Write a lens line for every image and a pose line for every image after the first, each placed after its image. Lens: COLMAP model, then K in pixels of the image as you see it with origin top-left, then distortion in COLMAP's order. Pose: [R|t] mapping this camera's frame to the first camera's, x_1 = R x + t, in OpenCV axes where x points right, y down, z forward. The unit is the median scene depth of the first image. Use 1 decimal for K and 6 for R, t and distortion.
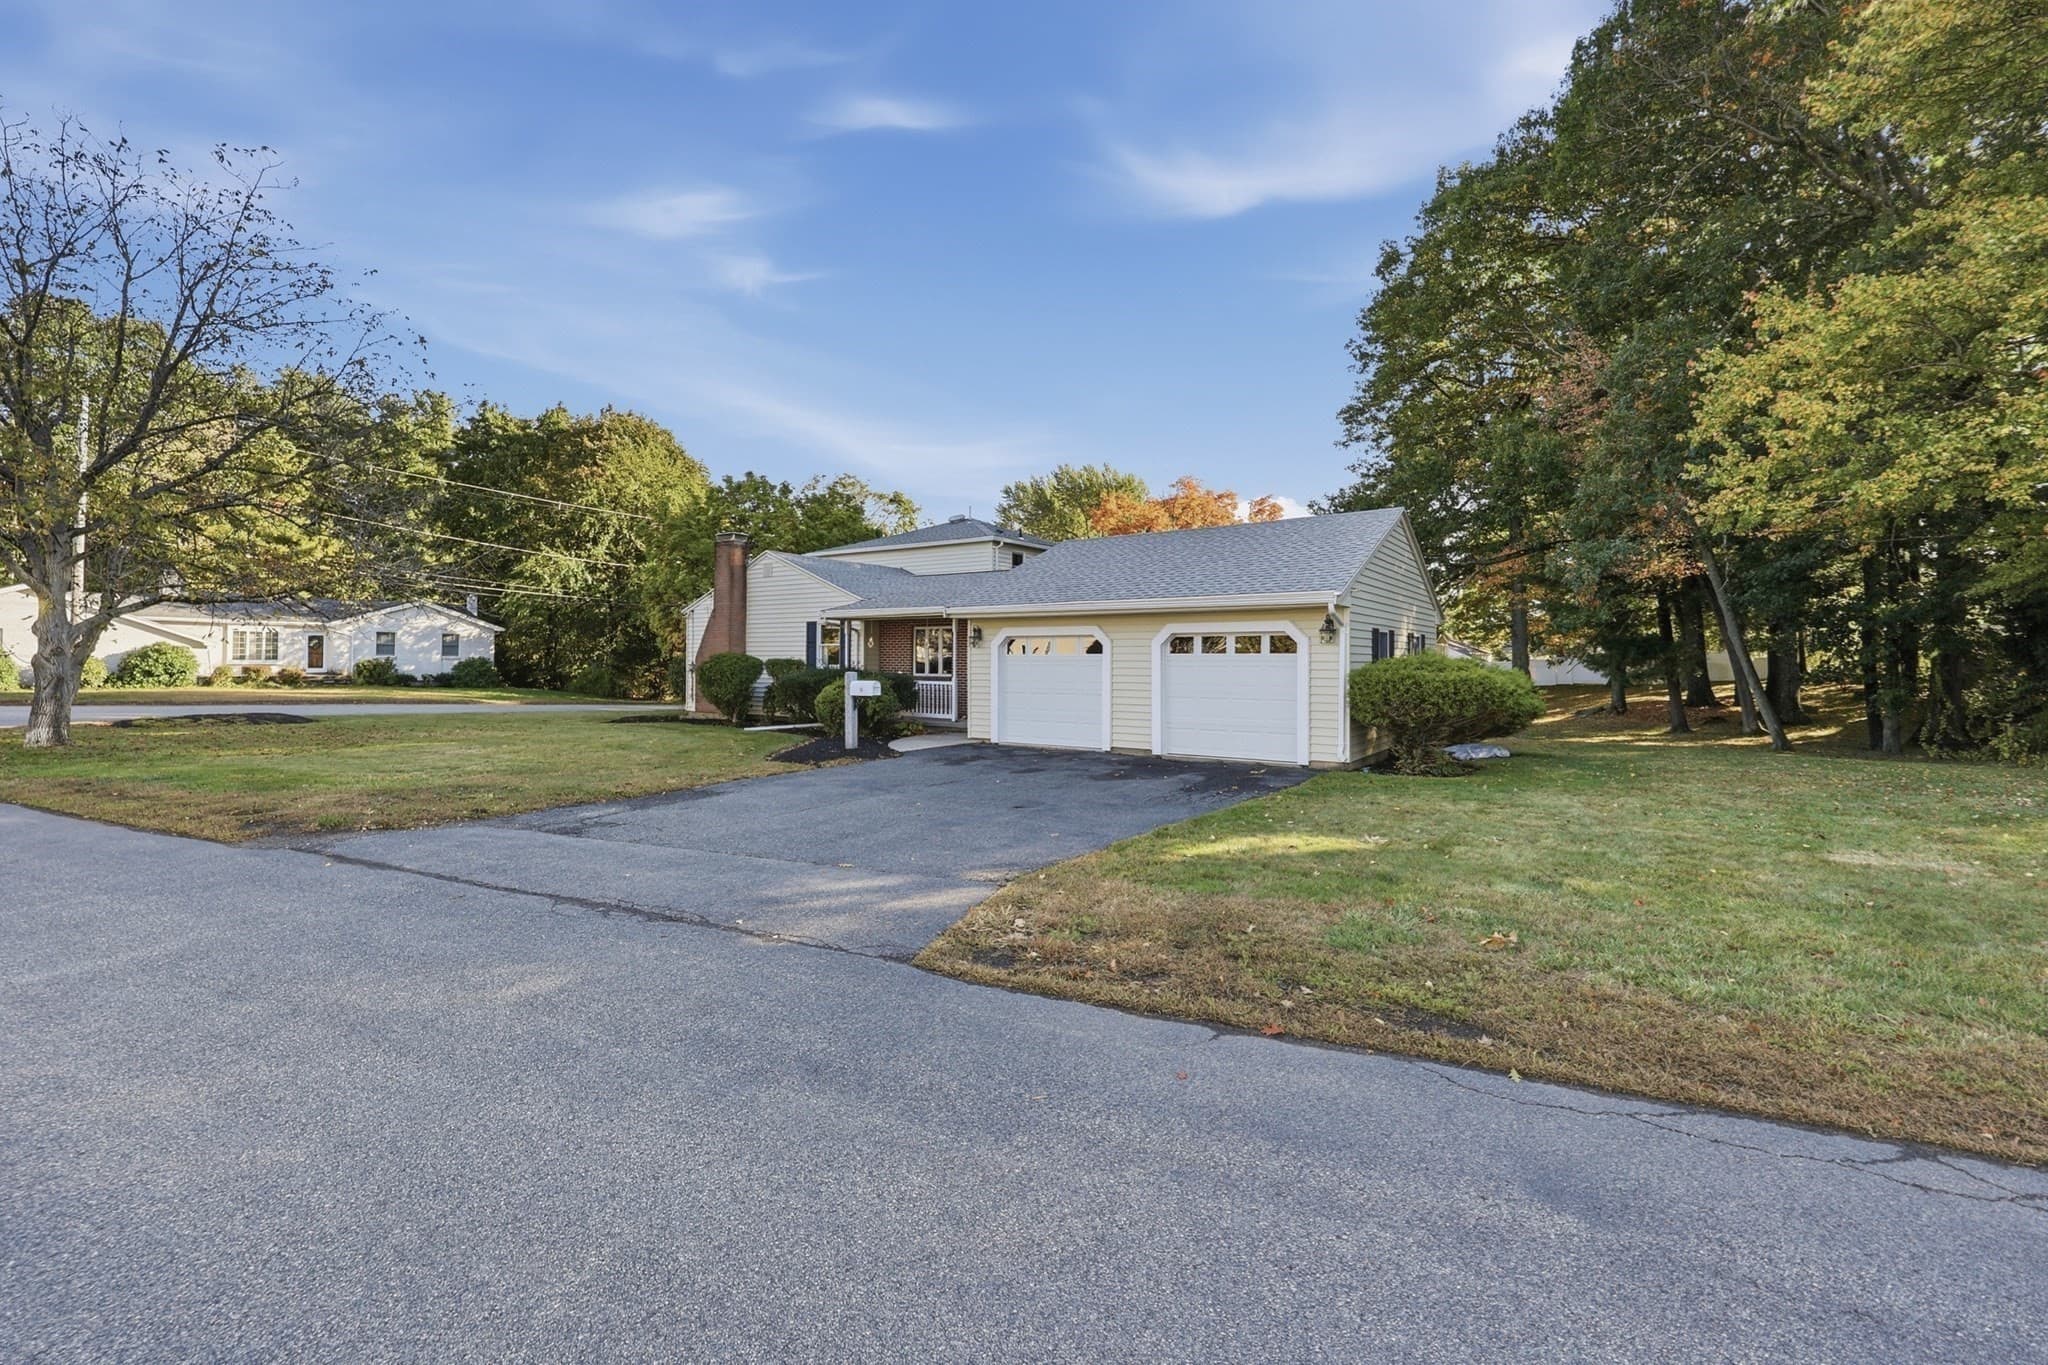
lens RADIAL K [[834.6, 0, 1025.6], [0, 834.6, 673.5], [0, 0, 1]] dist [0.002007, 0.000177]
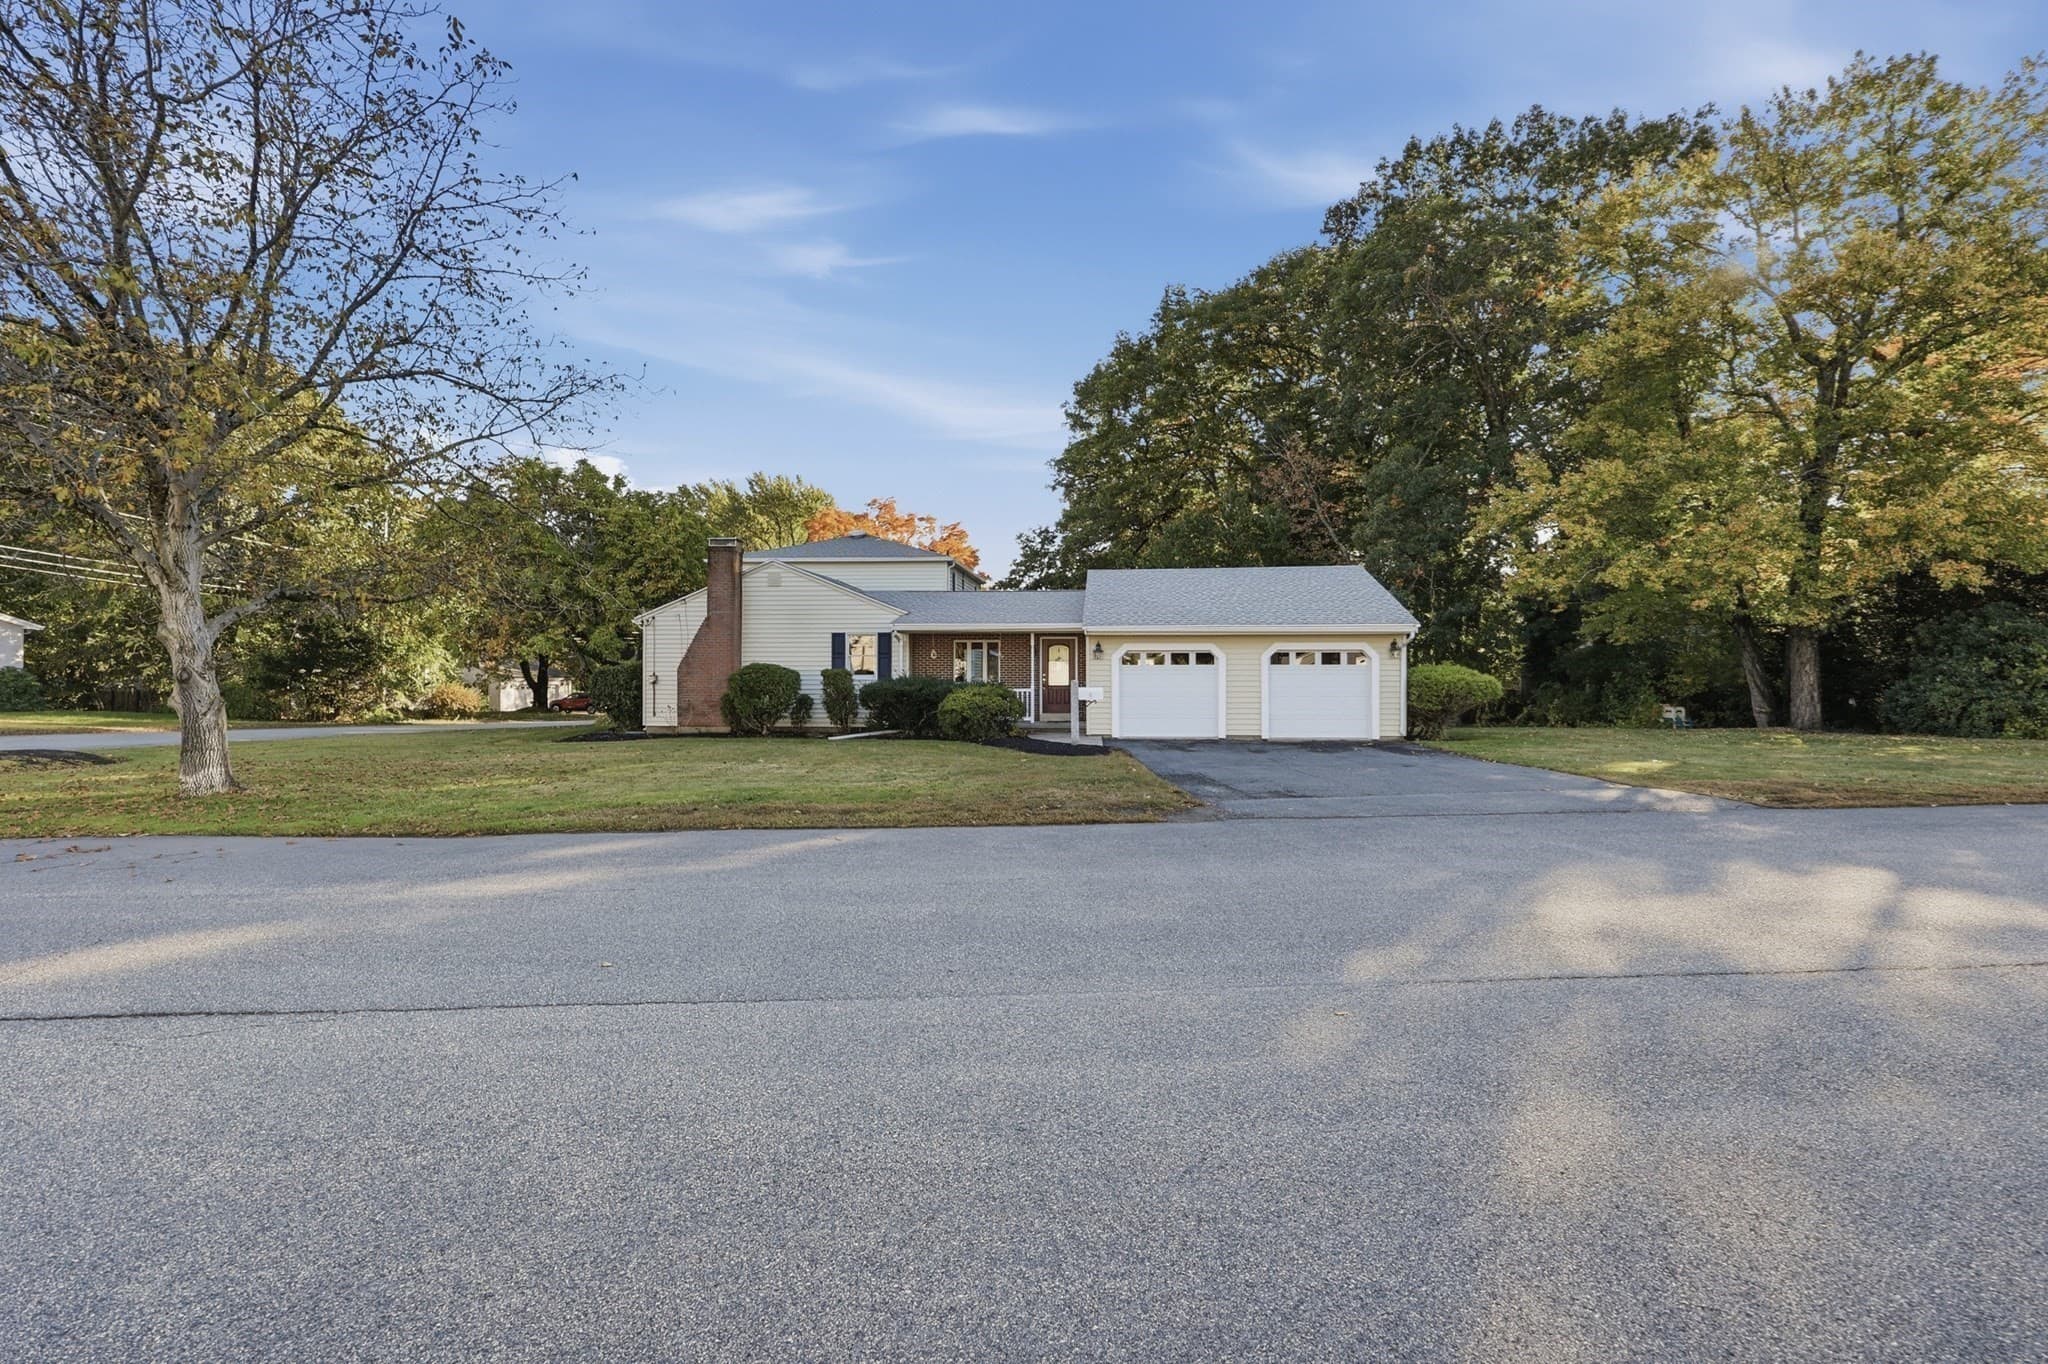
lens RADIAL K [[834.6, 0, 1025.6], [0, 834.6, 673.0], [0, 0, 1]] dist [0.002007, 0.000177]
pose [[0.875824, -0.000635, 0.482631, -0.297358], [0.008853, 0.999852, -0.014750, 0.001874], [-0.482550, 0.017191, 0.875700, 0.004077]]
